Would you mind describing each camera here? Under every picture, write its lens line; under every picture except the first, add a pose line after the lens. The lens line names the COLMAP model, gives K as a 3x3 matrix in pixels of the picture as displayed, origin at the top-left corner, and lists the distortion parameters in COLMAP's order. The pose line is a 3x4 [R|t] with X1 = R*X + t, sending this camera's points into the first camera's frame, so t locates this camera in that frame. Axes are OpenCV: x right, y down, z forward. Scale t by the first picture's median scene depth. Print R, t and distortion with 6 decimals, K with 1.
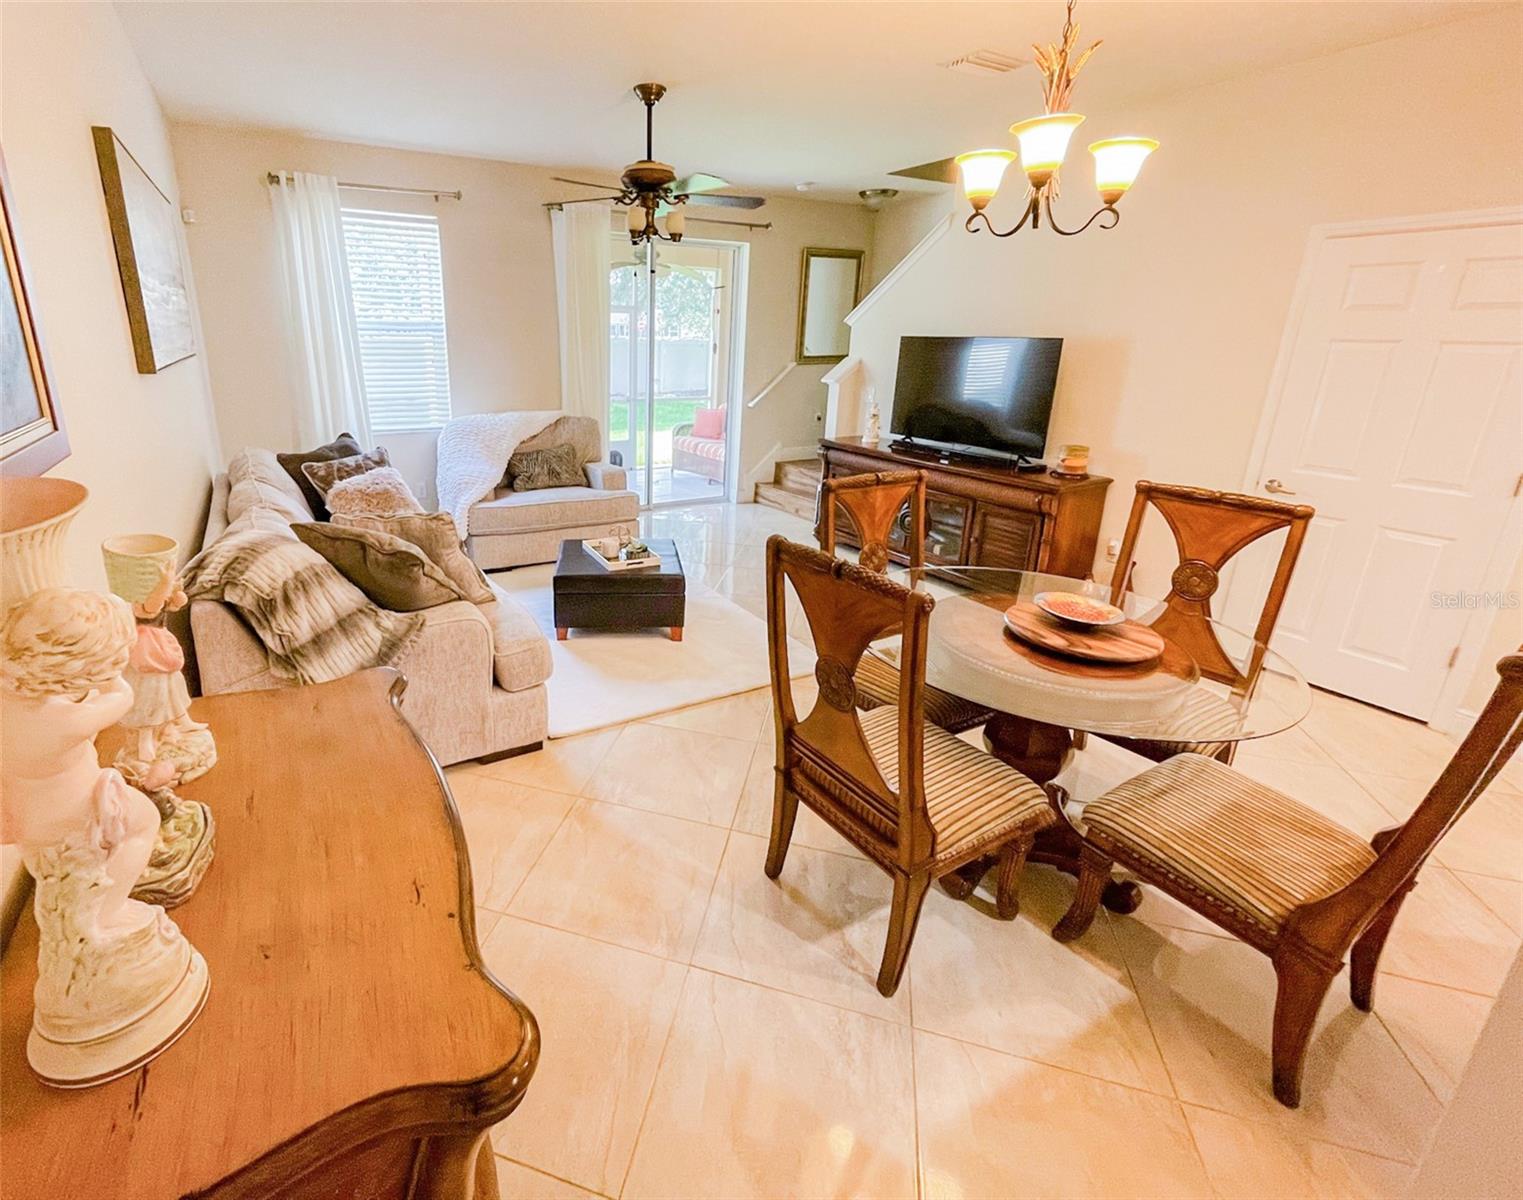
lens RADIAL K [[903.2, 0, 756.5], [0, 903.2, 611.2], [0, 0, 1]] dist [-0.003713, 0.002541]
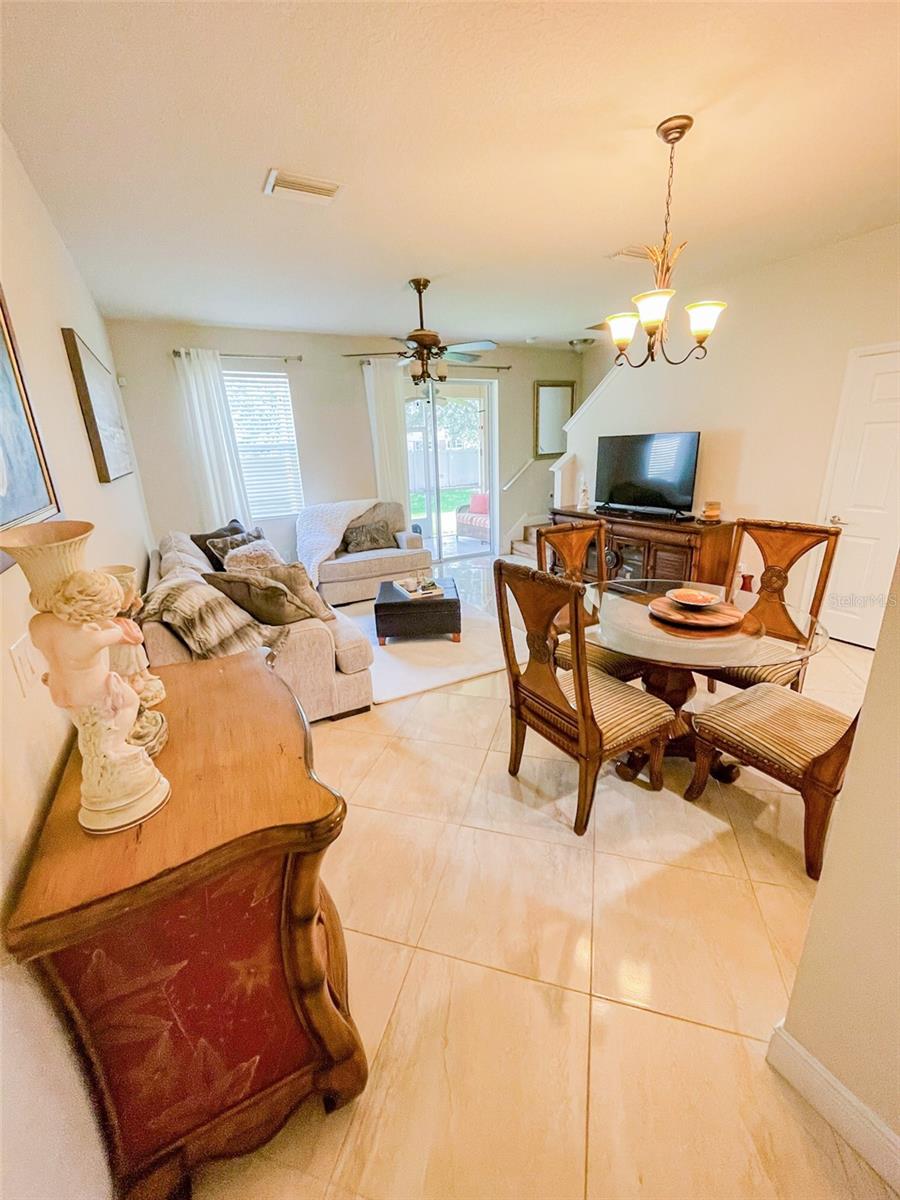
lens RADIAL K [[489.0, 0, 454.2], [0, 489.0, 587.8], [0, 0, 1]] dist [-0.001115, -0.000466]
pose [[0.998606, -0.052785, -0.000333, -0.073769], [0.052784, 0.998491, 0.015178, -0.061022], [-0.000469, -0.015175, 0.999885, 0.140771]]
